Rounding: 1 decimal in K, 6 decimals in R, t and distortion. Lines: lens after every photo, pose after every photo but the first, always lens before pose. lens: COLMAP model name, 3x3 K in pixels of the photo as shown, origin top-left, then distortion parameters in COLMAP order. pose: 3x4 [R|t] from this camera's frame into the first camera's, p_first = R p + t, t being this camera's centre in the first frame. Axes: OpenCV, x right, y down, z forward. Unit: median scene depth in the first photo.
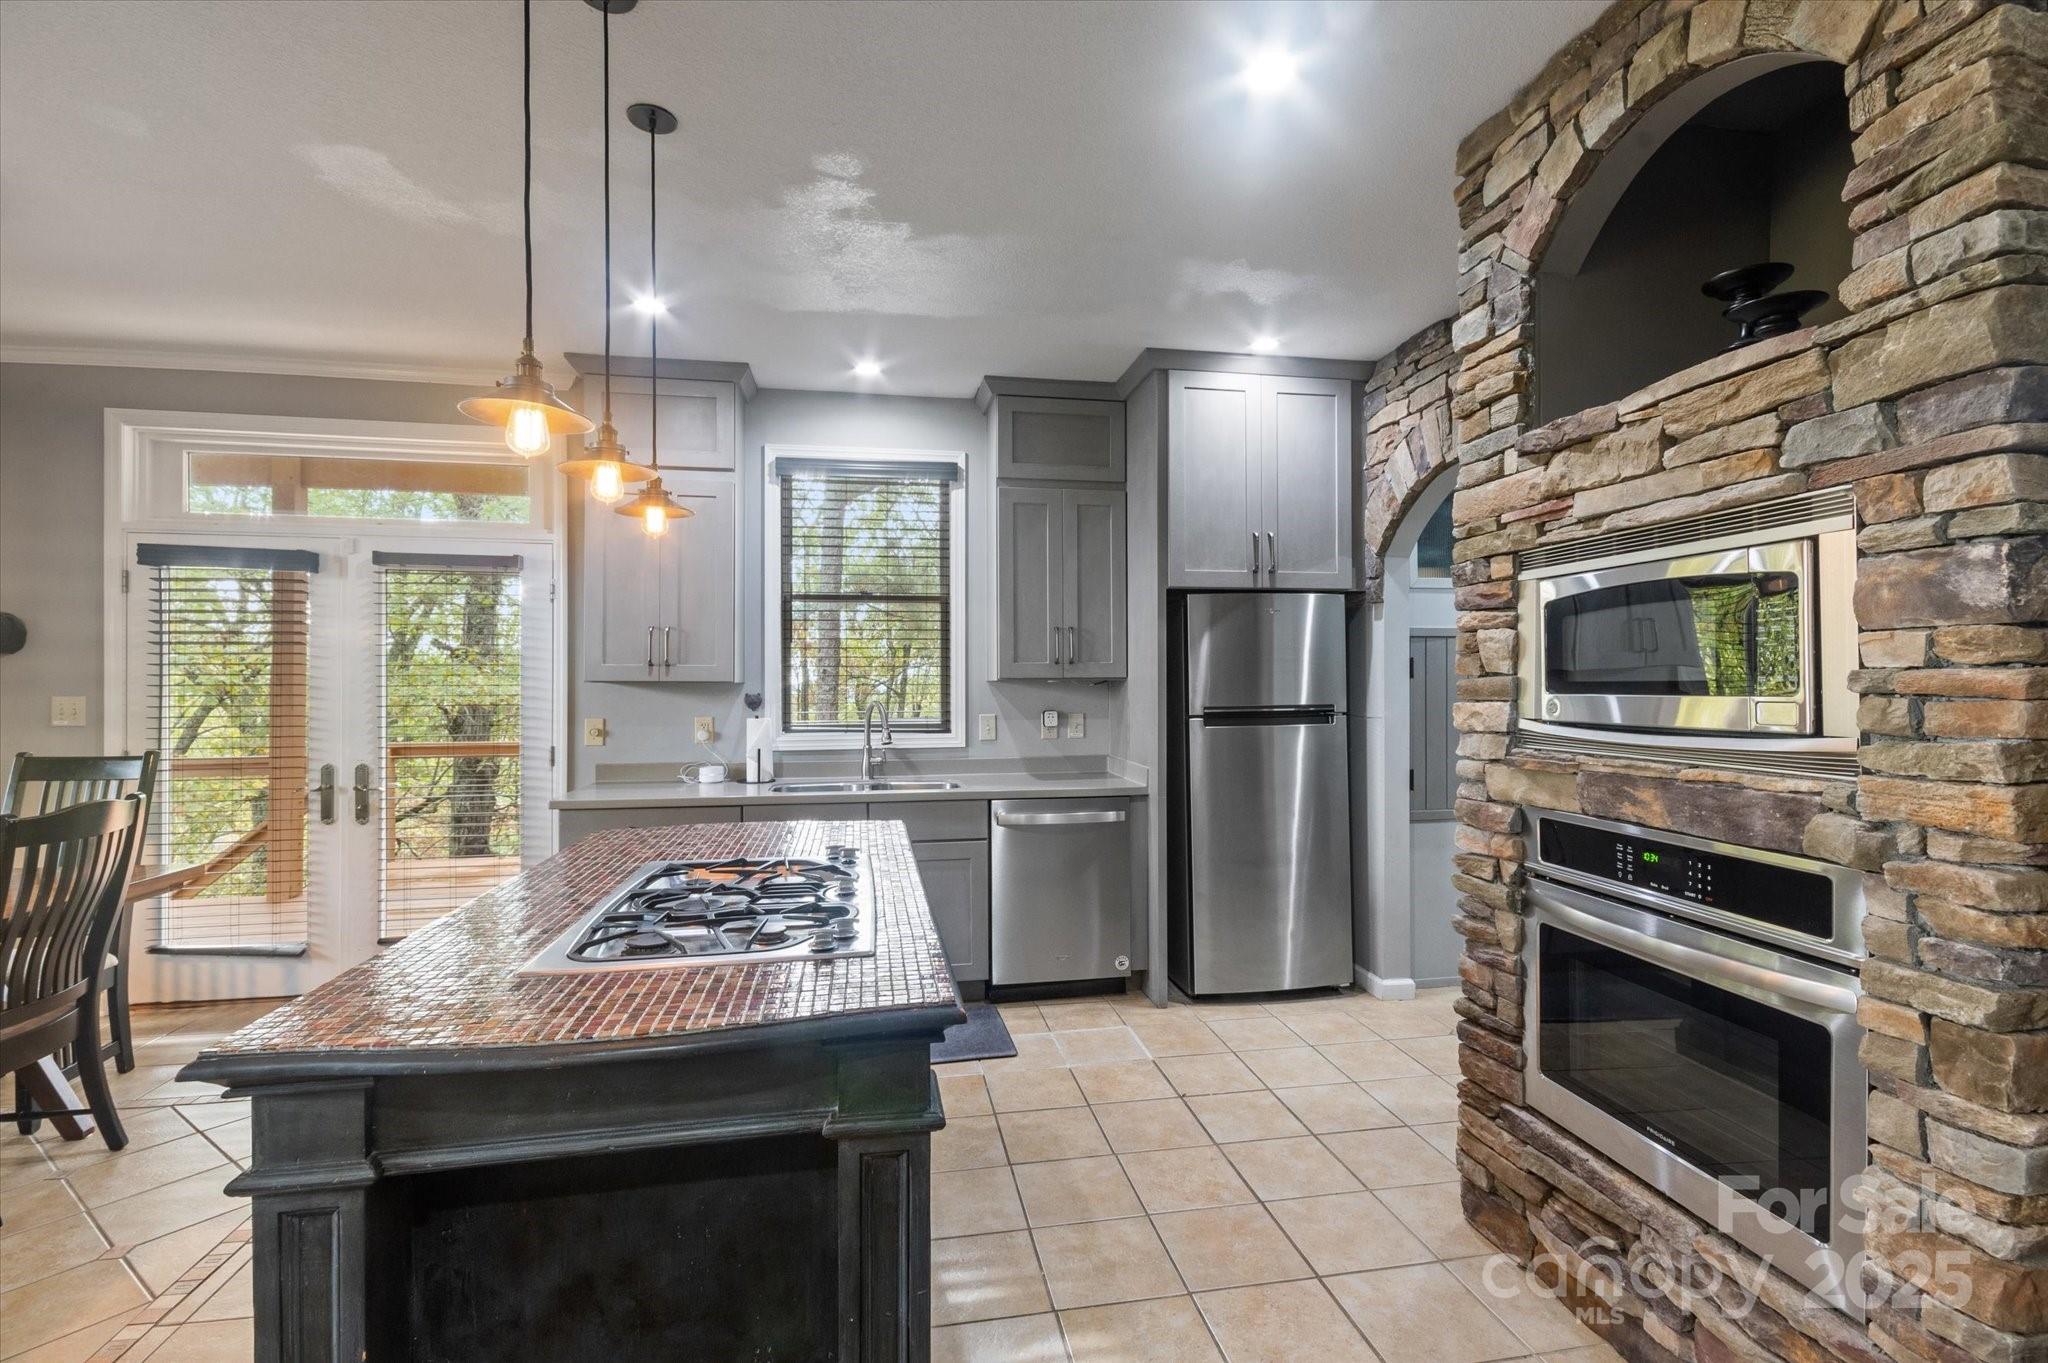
lens RADIAL K [[915.3, 0, 1028.5], [0, 915.3, 683.0], [0, 0, 1]] dist [0.000718, 0.000052]
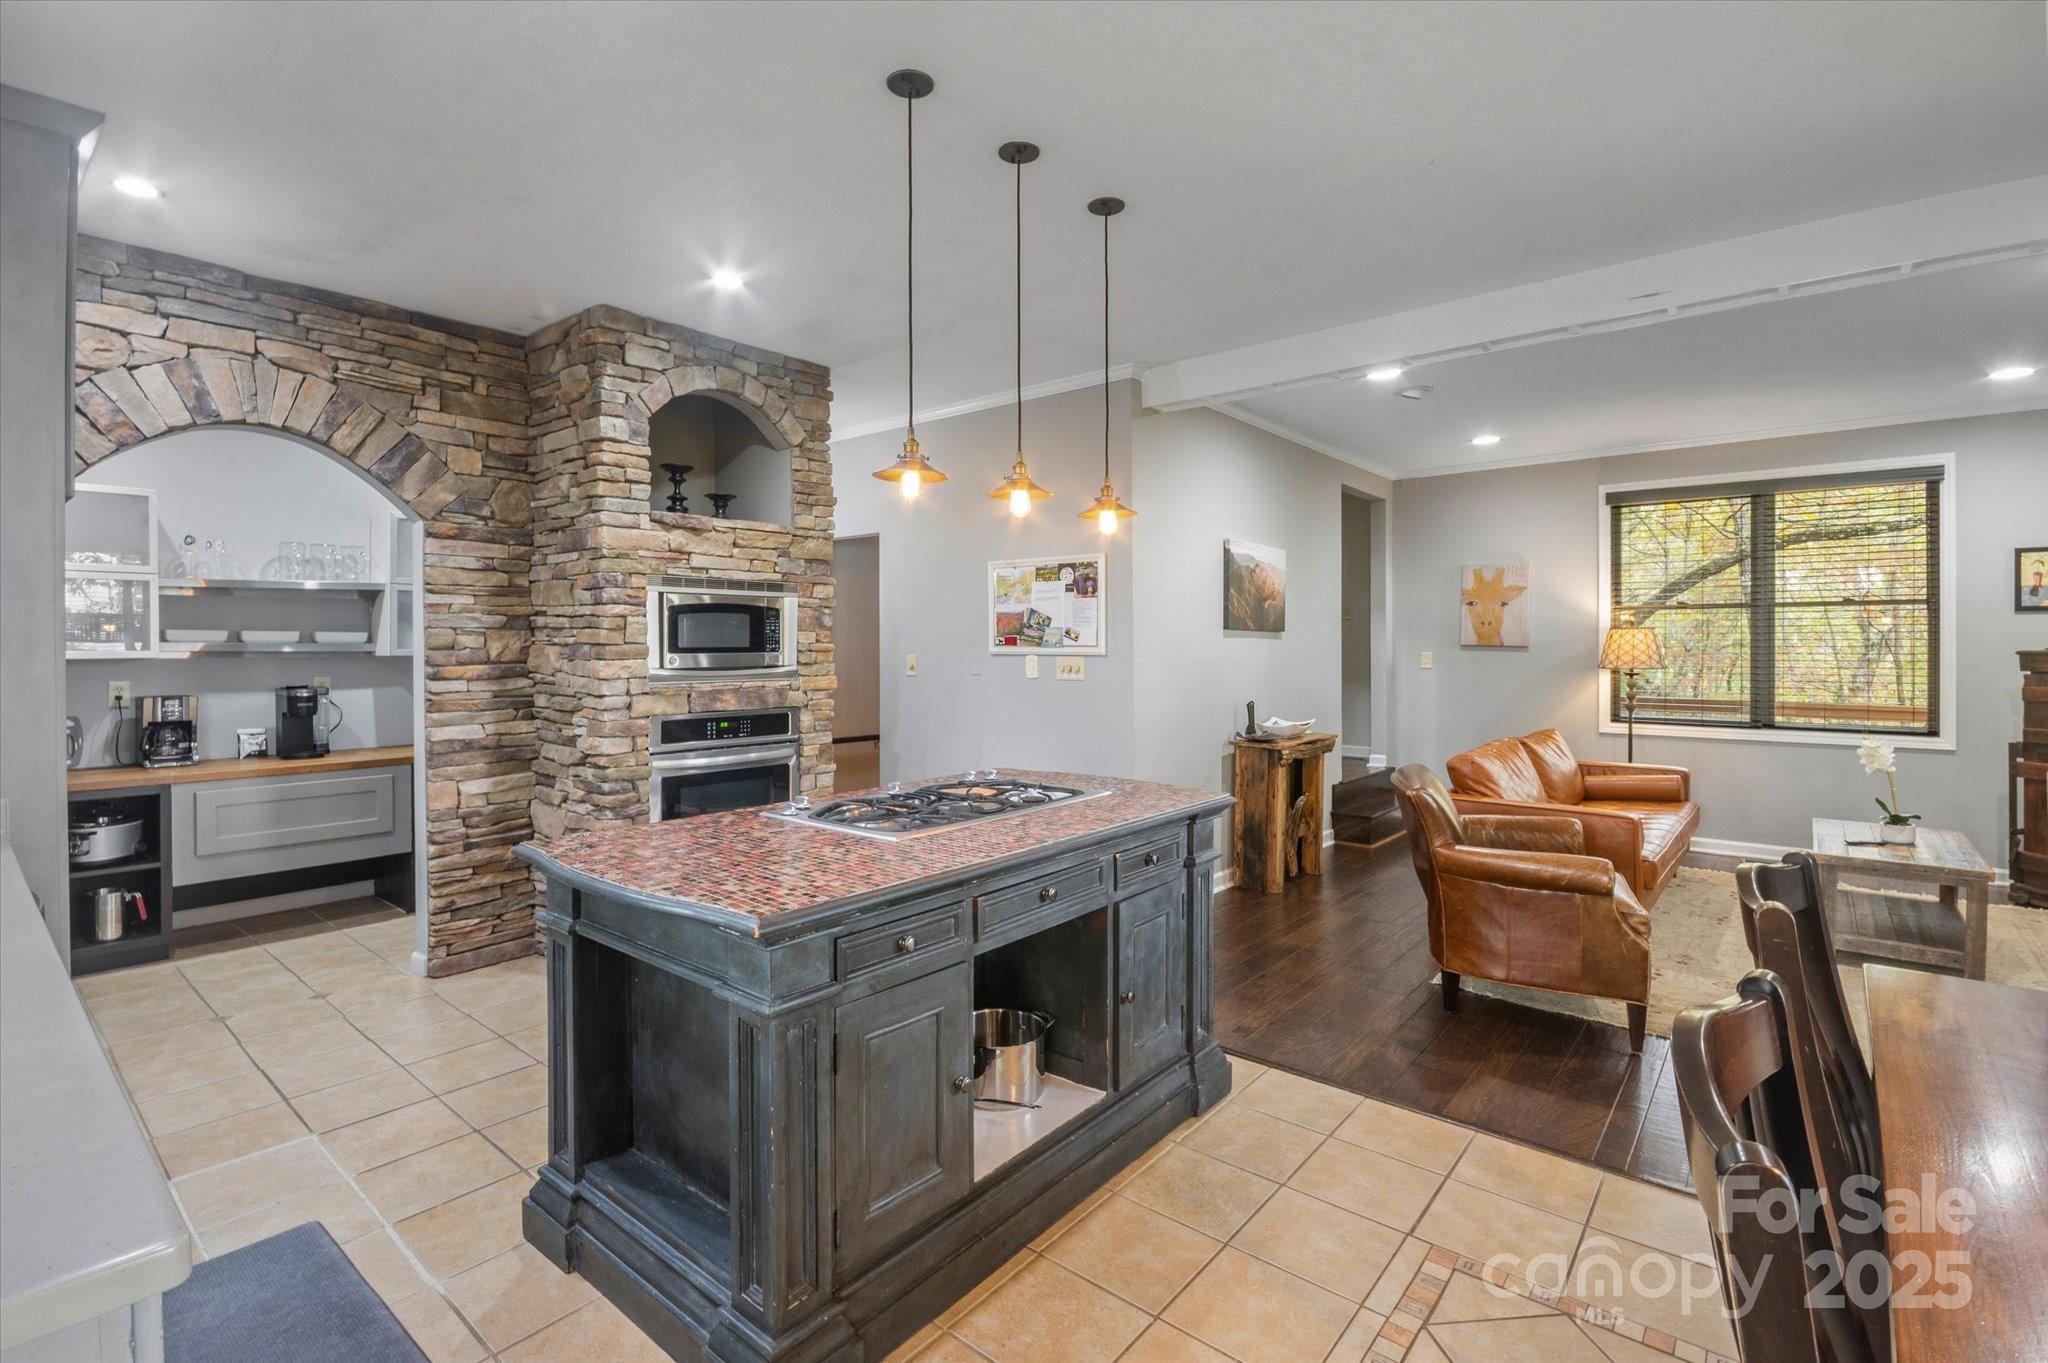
lens RADIAL K [[915.3, 0, 1027.5], [0, 915.3, 660.0], [0, 0, 1]] dist [0.000718, 0.000052]
pose [[-0.643755, -0.012047, 0.765137, -1.427273], [0.002307, 0.999841, 0.017684, -0.007780], [-0.765228, 0.013149, -0.643625, 1.742426]]
